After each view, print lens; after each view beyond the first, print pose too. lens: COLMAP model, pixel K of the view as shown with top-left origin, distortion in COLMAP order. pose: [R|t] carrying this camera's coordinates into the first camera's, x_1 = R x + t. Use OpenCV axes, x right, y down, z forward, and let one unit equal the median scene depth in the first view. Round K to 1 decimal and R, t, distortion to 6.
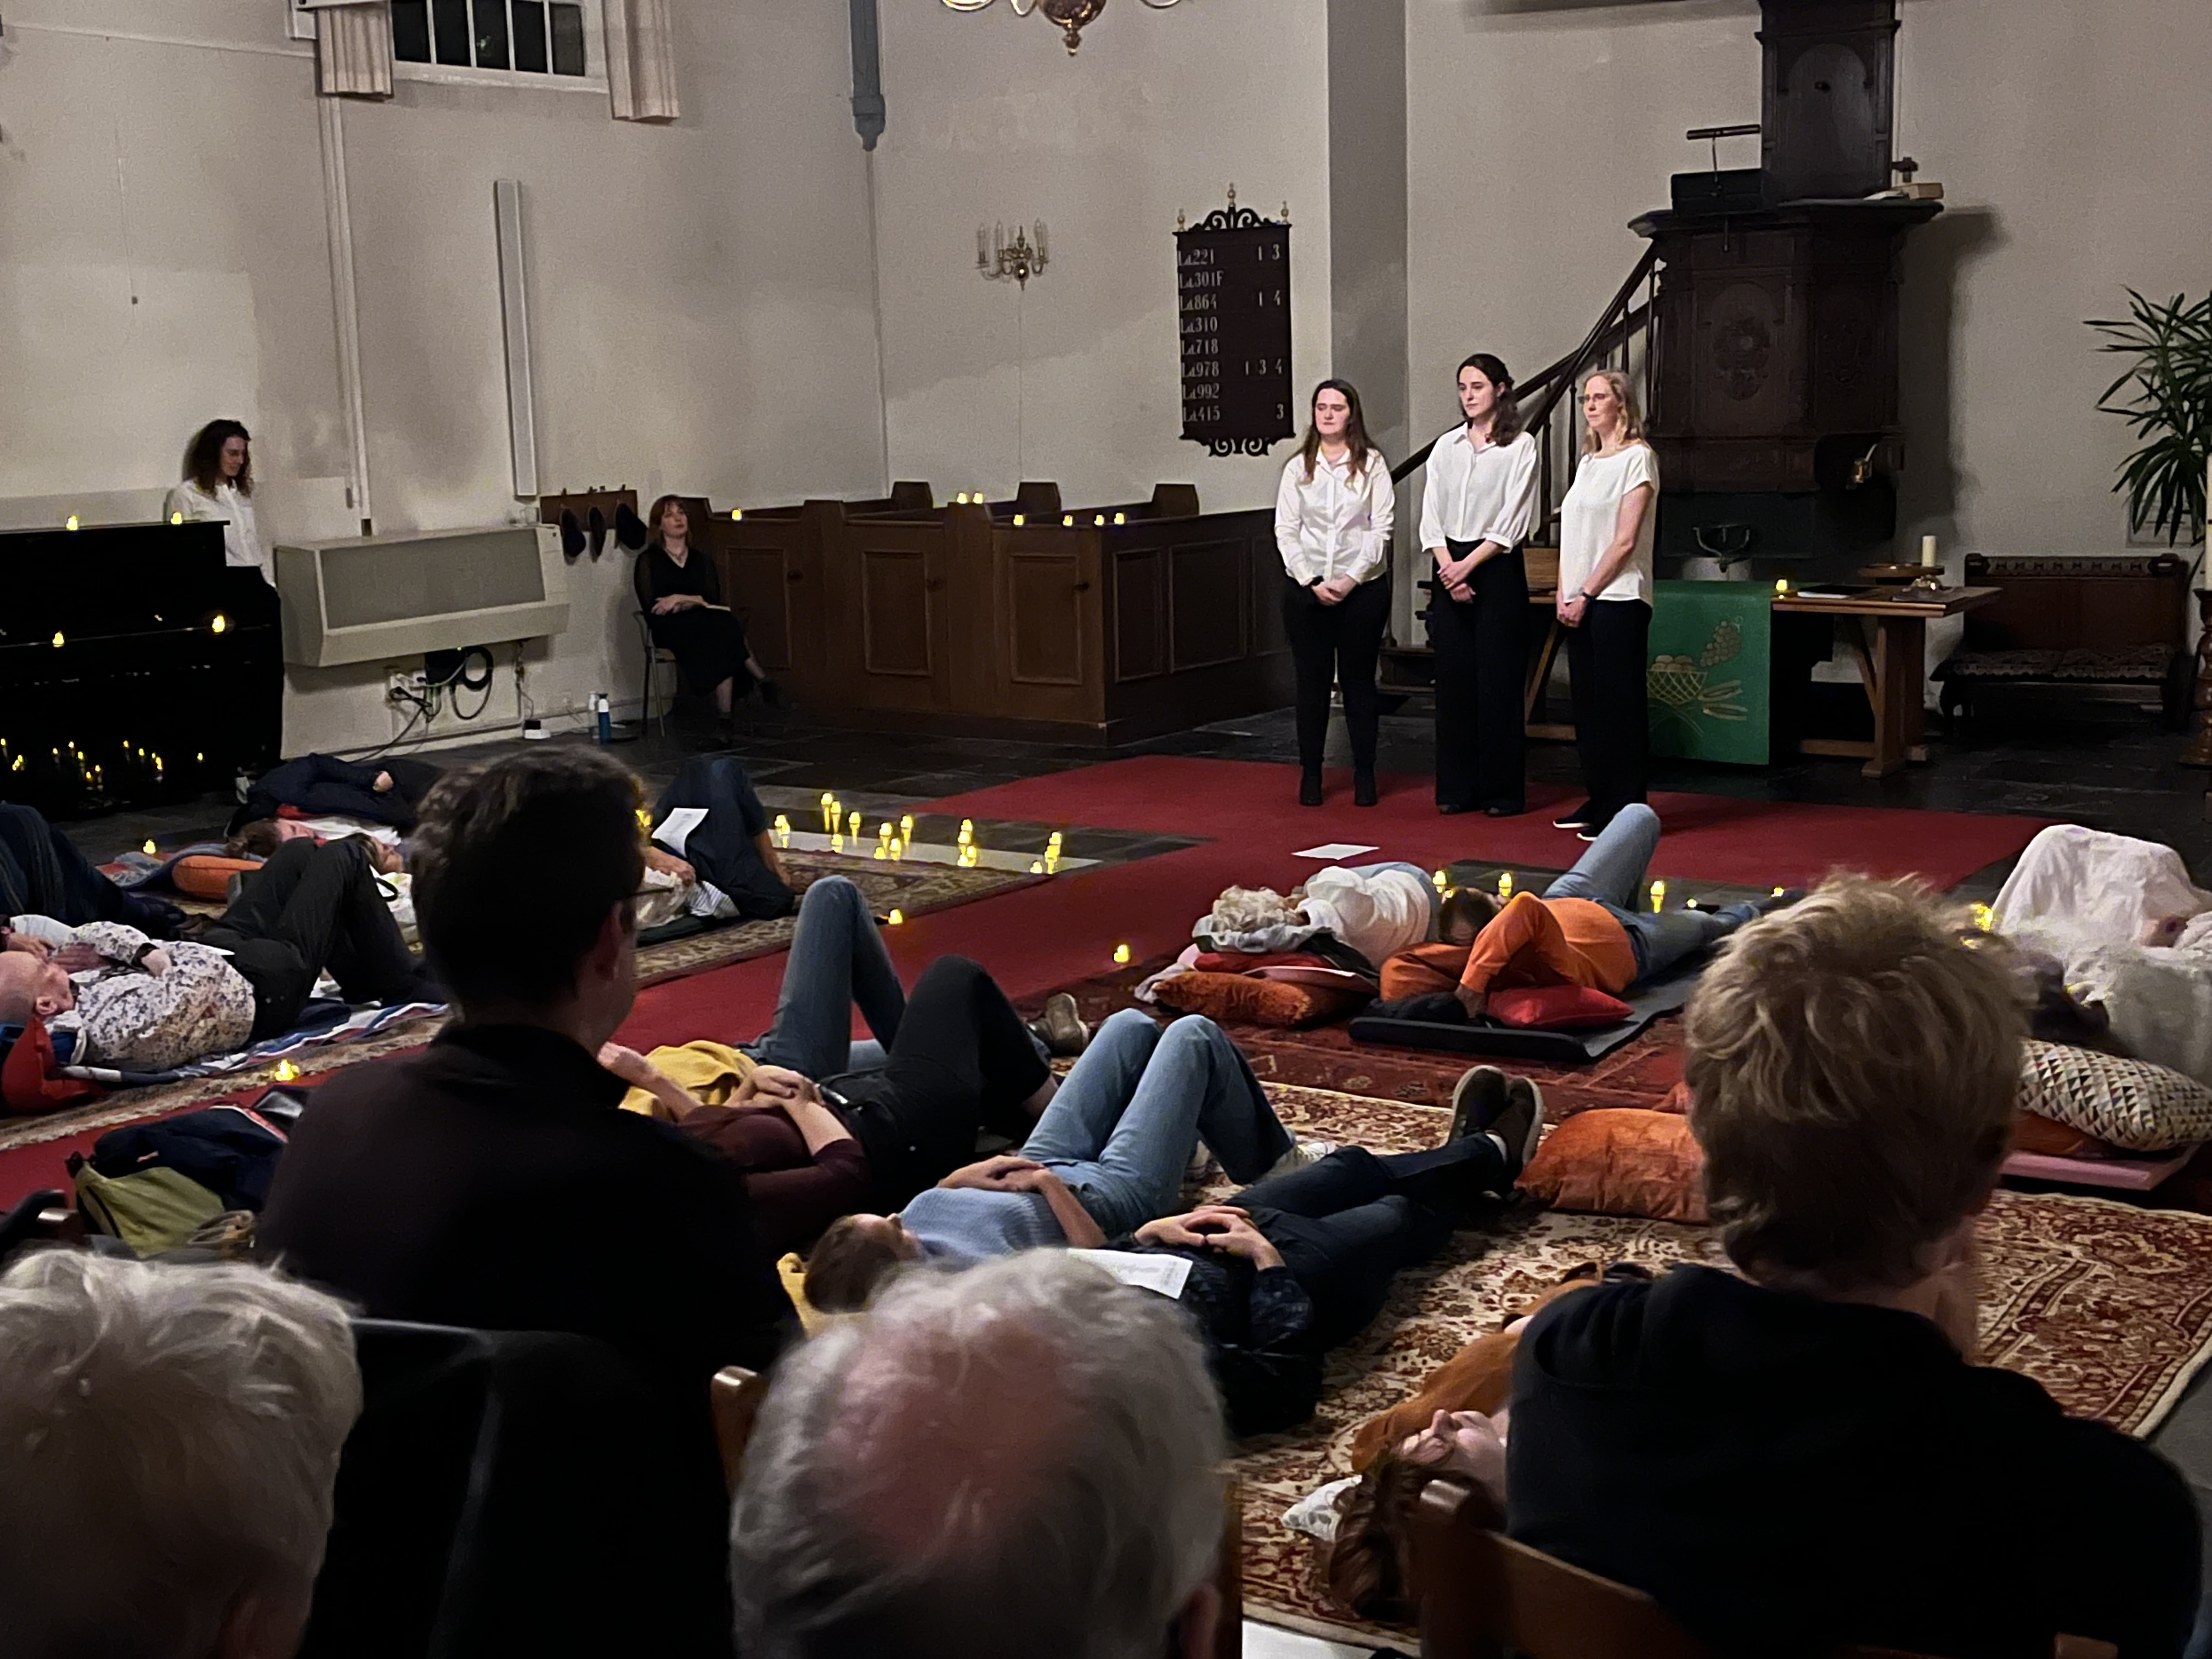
lens RADIAL K [[2770.0, 0, 1106.0], [0, 2770.0, 829.5], [0, 0, 1]] dist [0.054115, 0.025849]
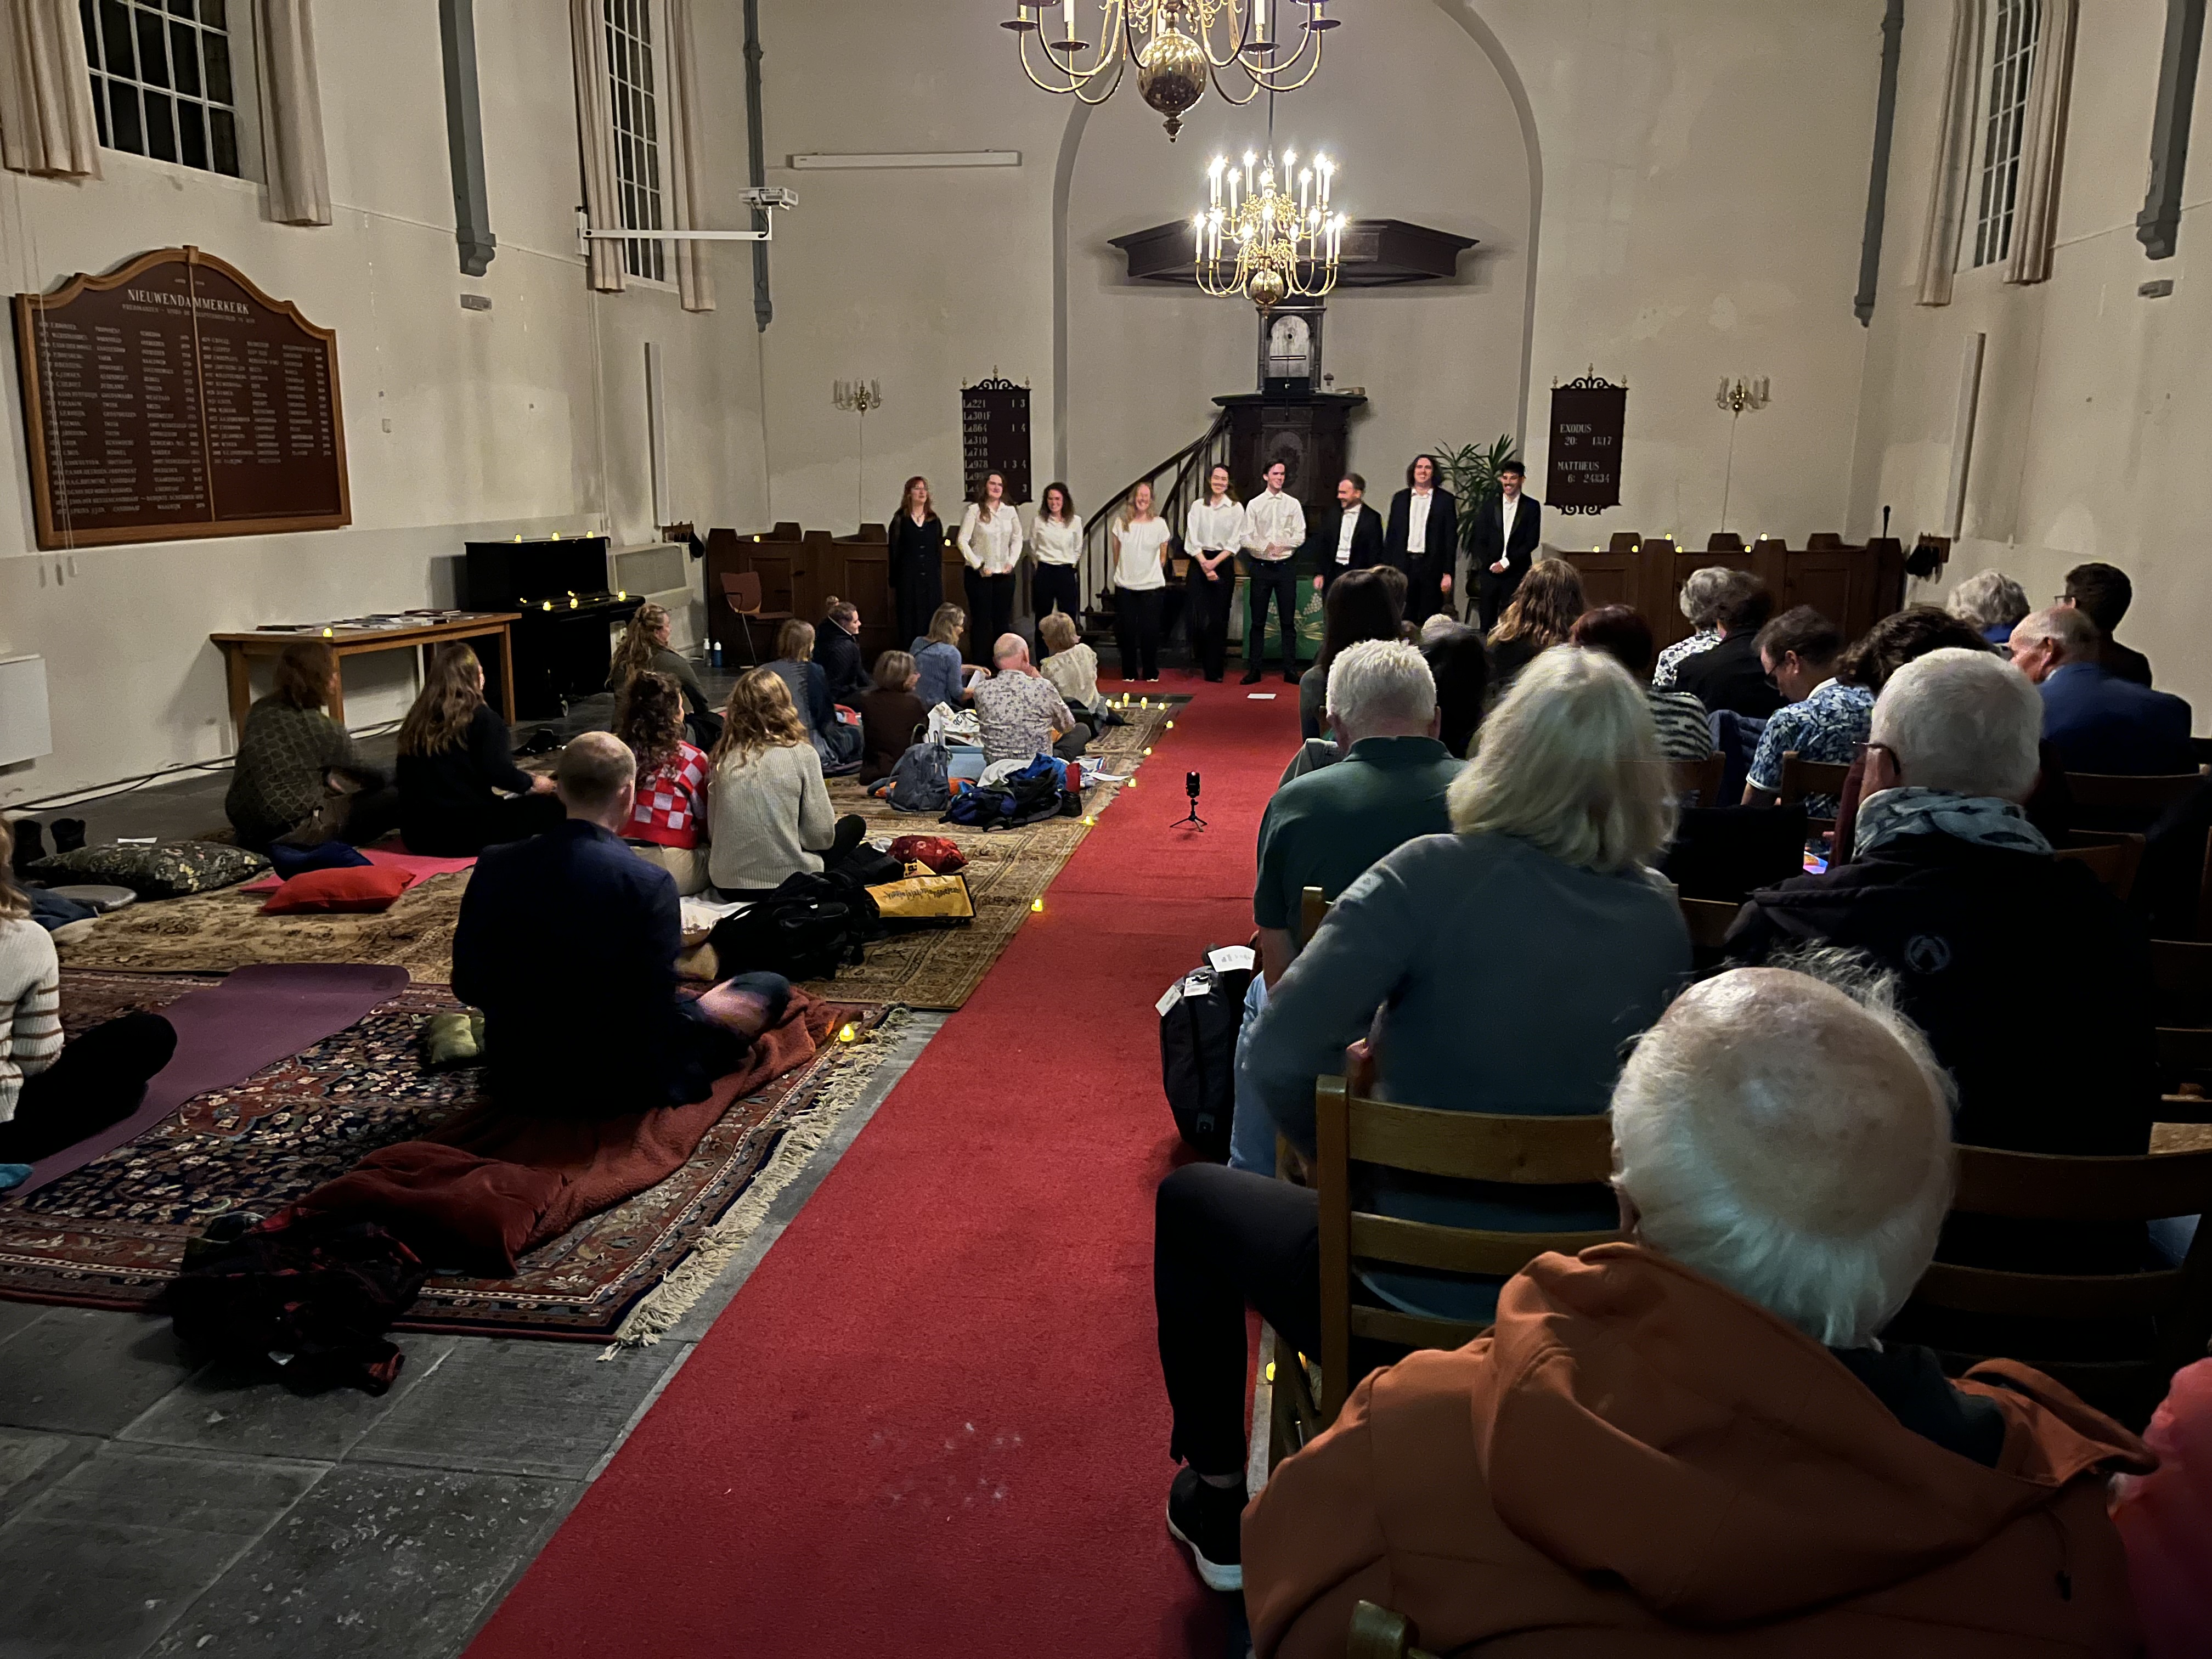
lens RADIAL K [[1680.4, 0, 1106.0], [0, 1680.4, 829.5], [0, 0, 1]] dist [0.108638, -0.146858]
pose [[0.891774, -0.068568, 0.447257, -0.433144], [0.045911, 0.997062, 0.061318, 0.016546], [-0.450147, -0.034148, 0.892301, -0.078914]]
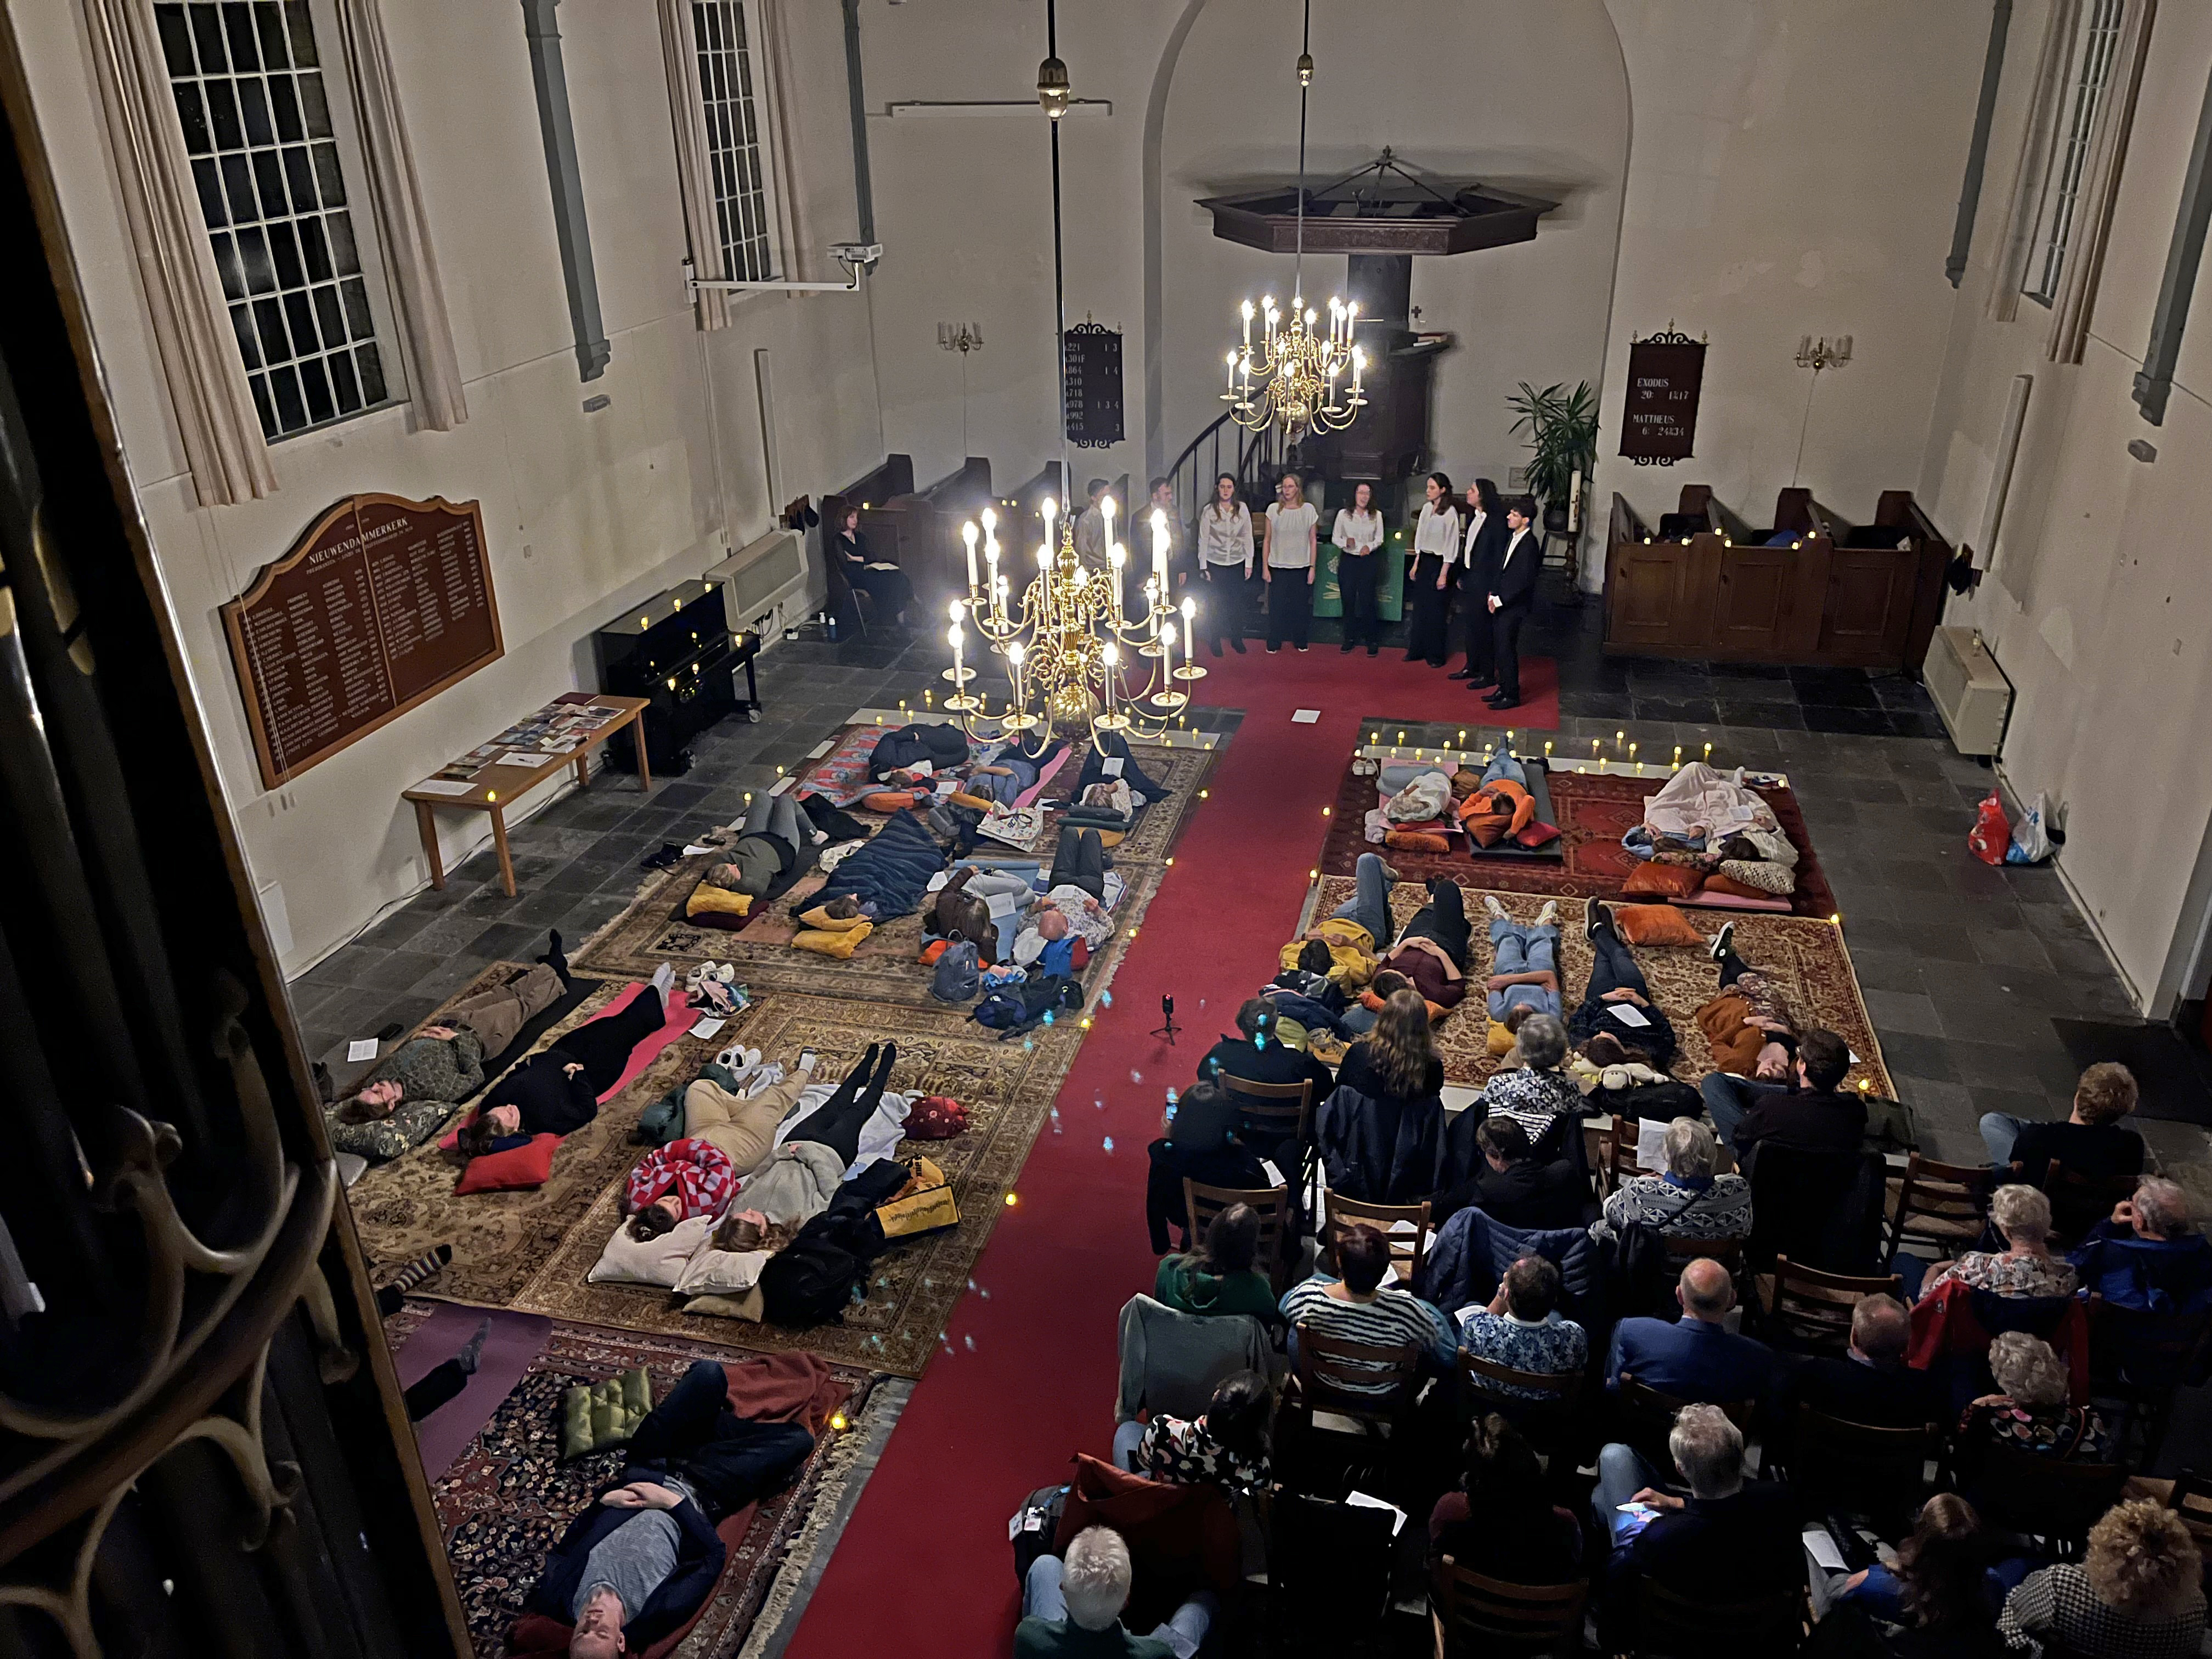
lens RADIAL K [[1680.4, 0, 1106.0], [0, 1680.4, 829.5], [0, 0, 1]] dist [0.108638, -0.146858]
pose [[0.934463, -0.146588, 0.324487, -0.394494], [0.052164, 0.957851, 0.282488, -0.221825], [-0.352219, -0.247048, 0.902723, -0.186564]]
